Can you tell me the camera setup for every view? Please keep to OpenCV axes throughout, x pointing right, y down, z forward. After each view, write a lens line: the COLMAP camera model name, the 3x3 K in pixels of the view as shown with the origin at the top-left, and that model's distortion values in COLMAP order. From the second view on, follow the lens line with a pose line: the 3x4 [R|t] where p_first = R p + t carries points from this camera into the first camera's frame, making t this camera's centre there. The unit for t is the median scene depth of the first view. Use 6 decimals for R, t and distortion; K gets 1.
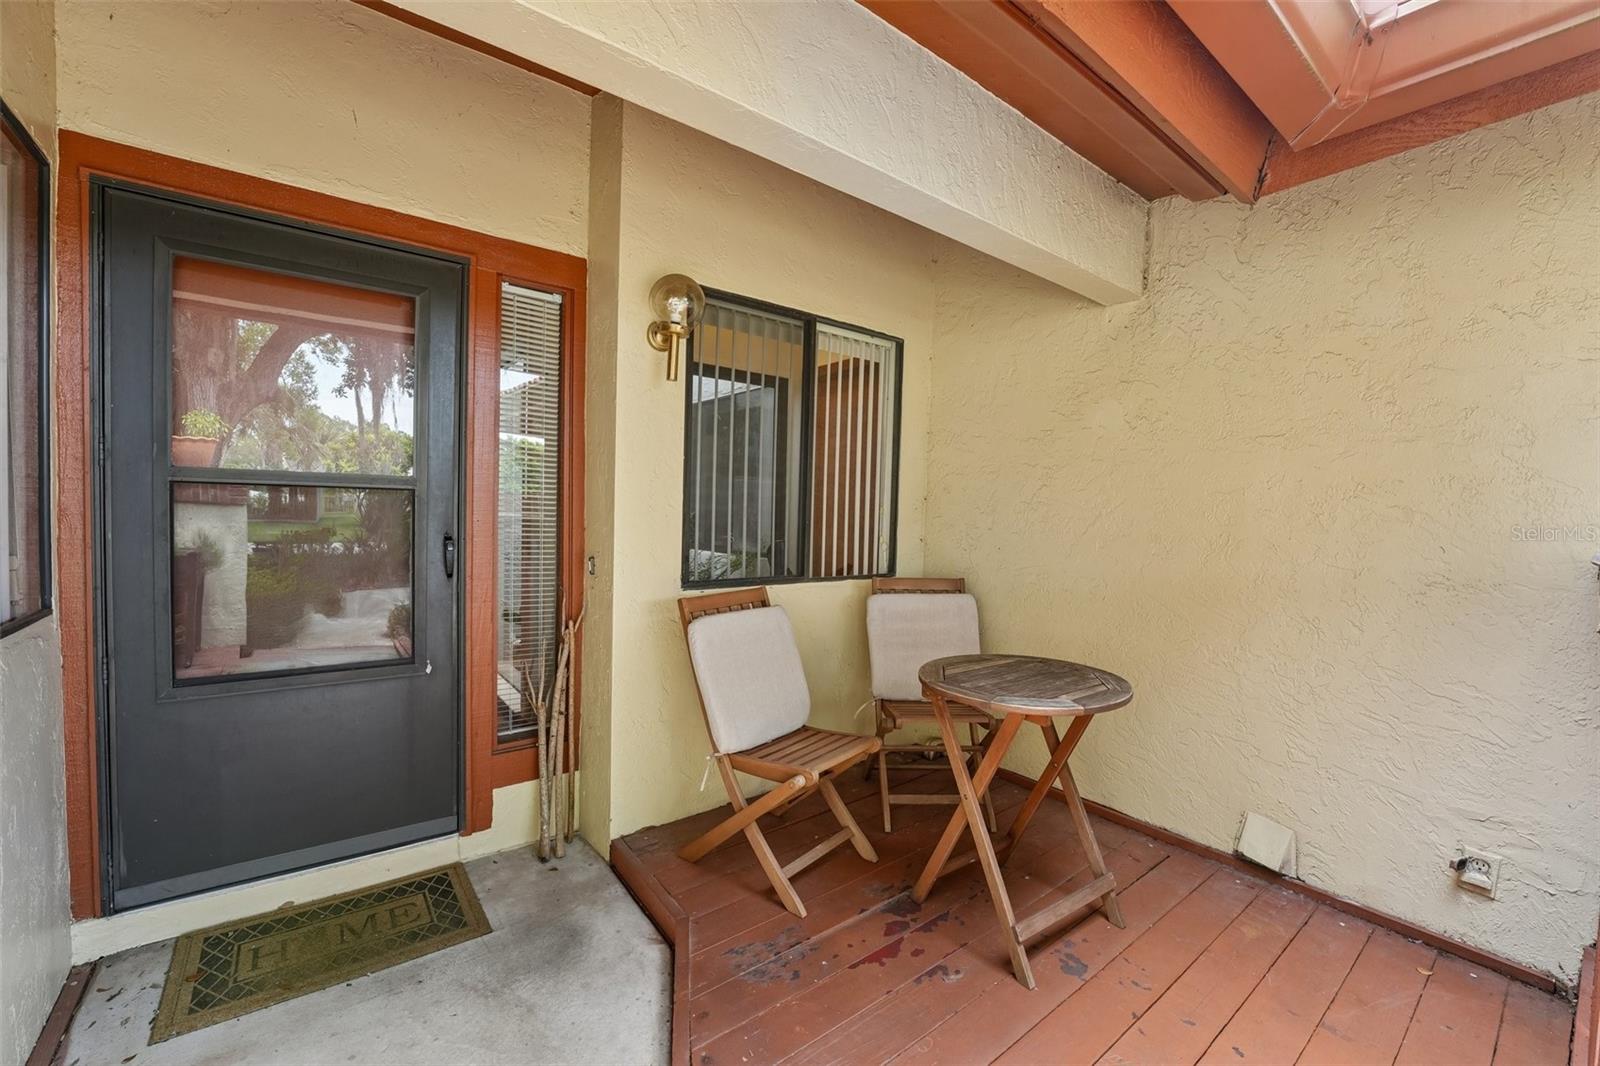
lens RADIAL K [[653.4, 0, 796.8], [0, 653.4, 537.5], [0, 0, 1]] dist [-0.021488, 0.001200]
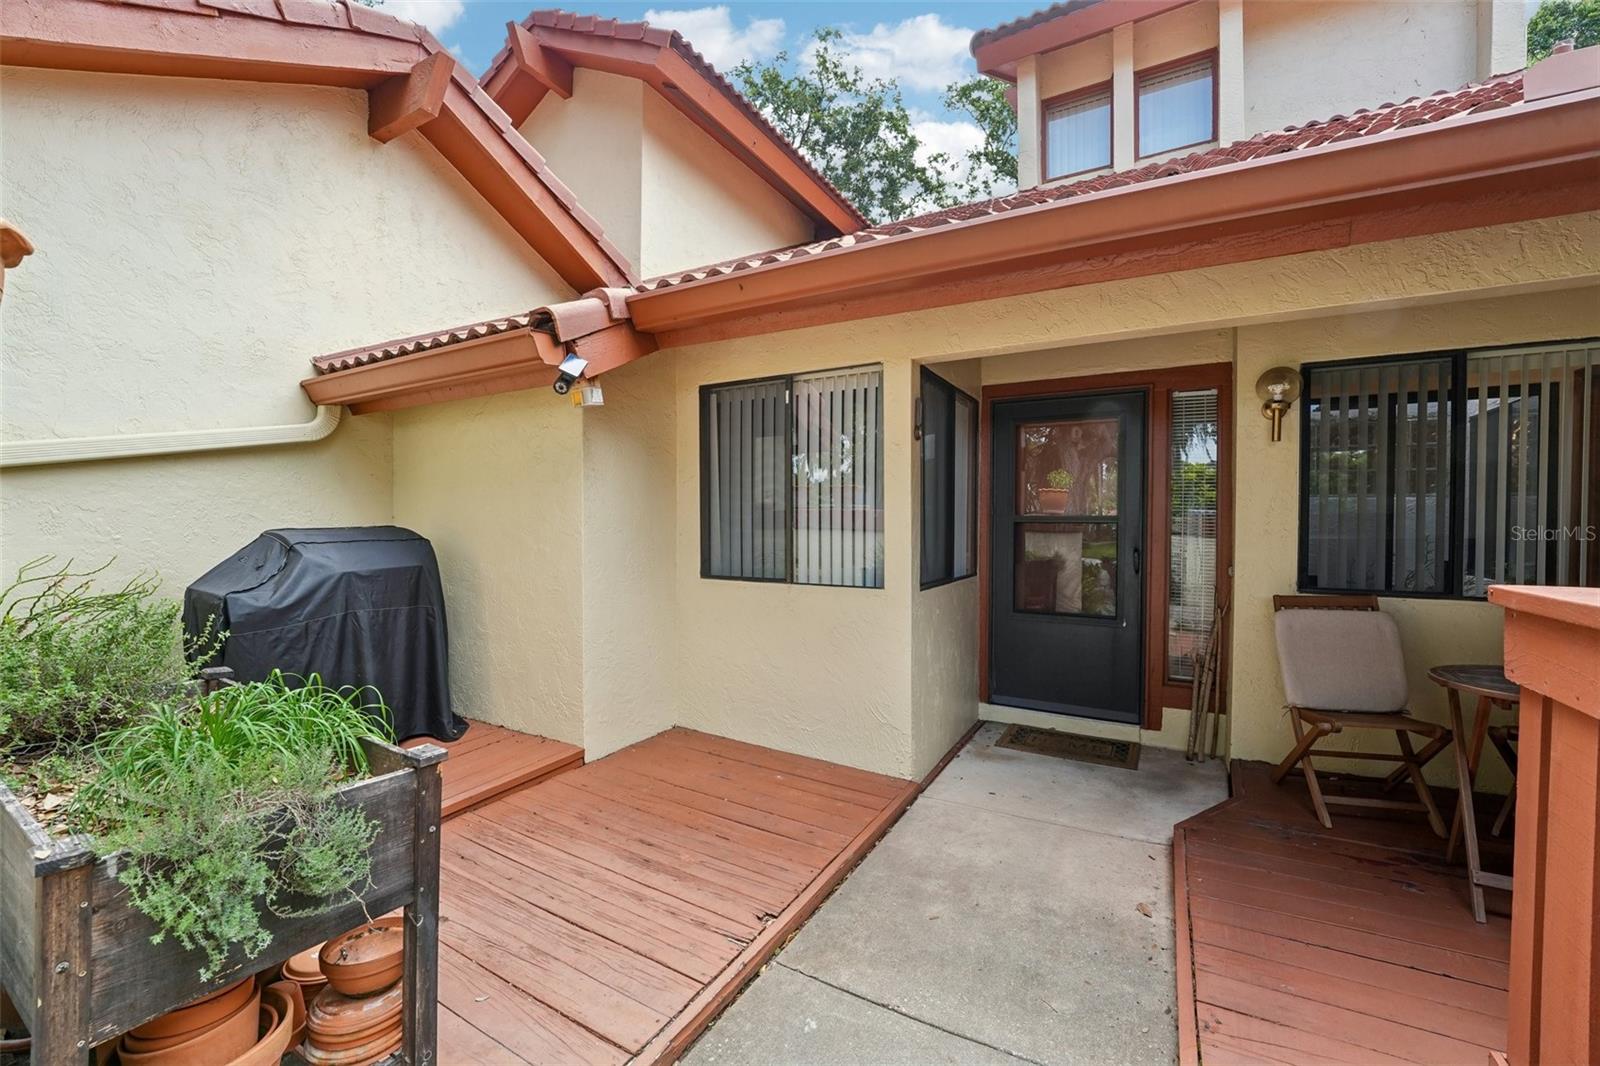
lens RADIAL K [[653.4, 0, 793.8], [0, 653.4, 532.0], [0, 0, 1]] dist [-0.021488, 0.001200]
pose [[0.371871, -0.014008, -0.928179, 0.728570], [-0.029307, 0.999211, -0.026822, 0.025365], [0.927822, 0.037177, 0.371167, -0.489563]]
